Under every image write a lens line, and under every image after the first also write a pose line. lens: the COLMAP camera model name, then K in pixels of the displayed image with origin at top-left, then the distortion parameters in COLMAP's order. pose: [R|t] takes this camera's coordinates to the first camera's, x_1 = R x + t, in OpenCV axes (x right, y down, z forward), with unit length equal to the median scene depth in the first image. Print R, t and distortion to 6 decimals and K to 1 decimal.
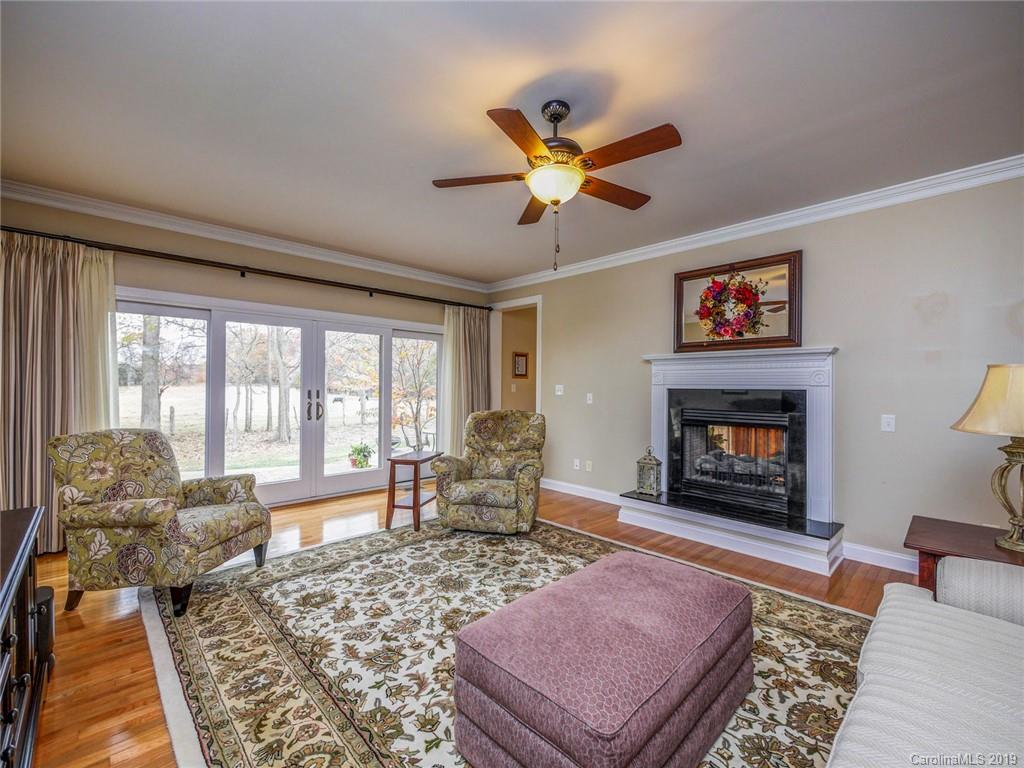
lens RADIAL K [[418.8, 0, 522.8], [0, 418.8, 383.5], [0, 0, 1]] dist [-0.003930, -0.000266]
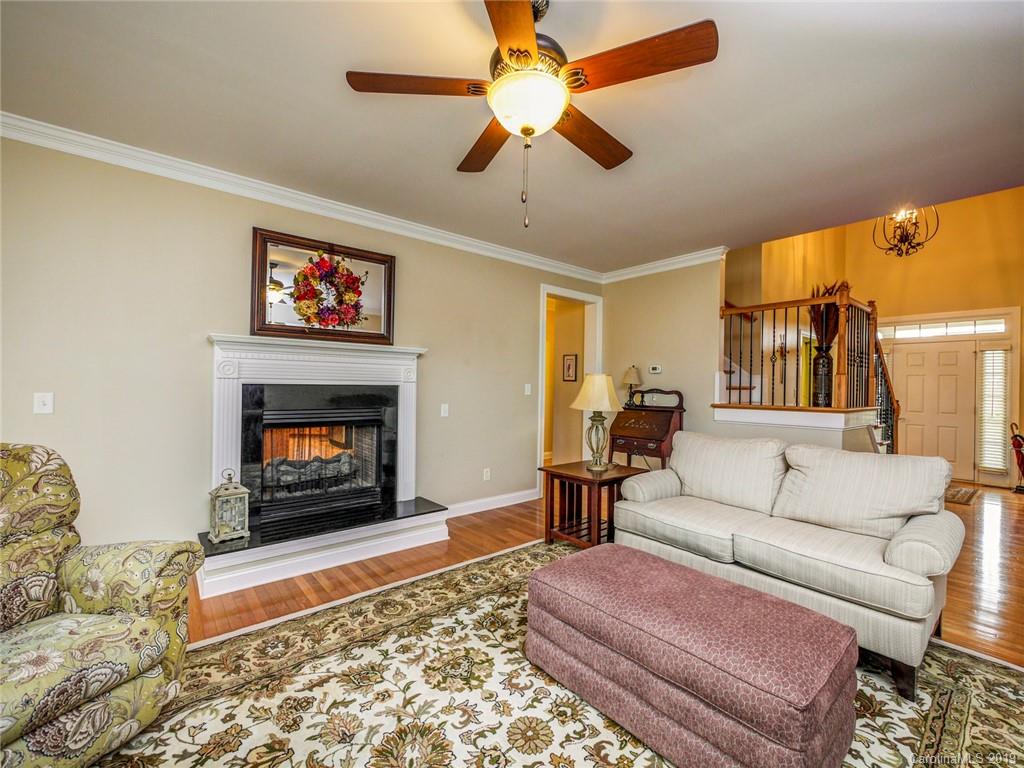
lens RADIAL K [[418.8, 0, 522.8], [0, 418.8, 383.5], [0, 0, 1]] dist [-0.003930, -0.000266]
pose [[0.115946, -0.002254, 0.993253, -0.376582], [-0.022228, 0.999741, 0.004864, -0.002765], [-0.993007, -0.022642, 0.115866, 0.539363]]
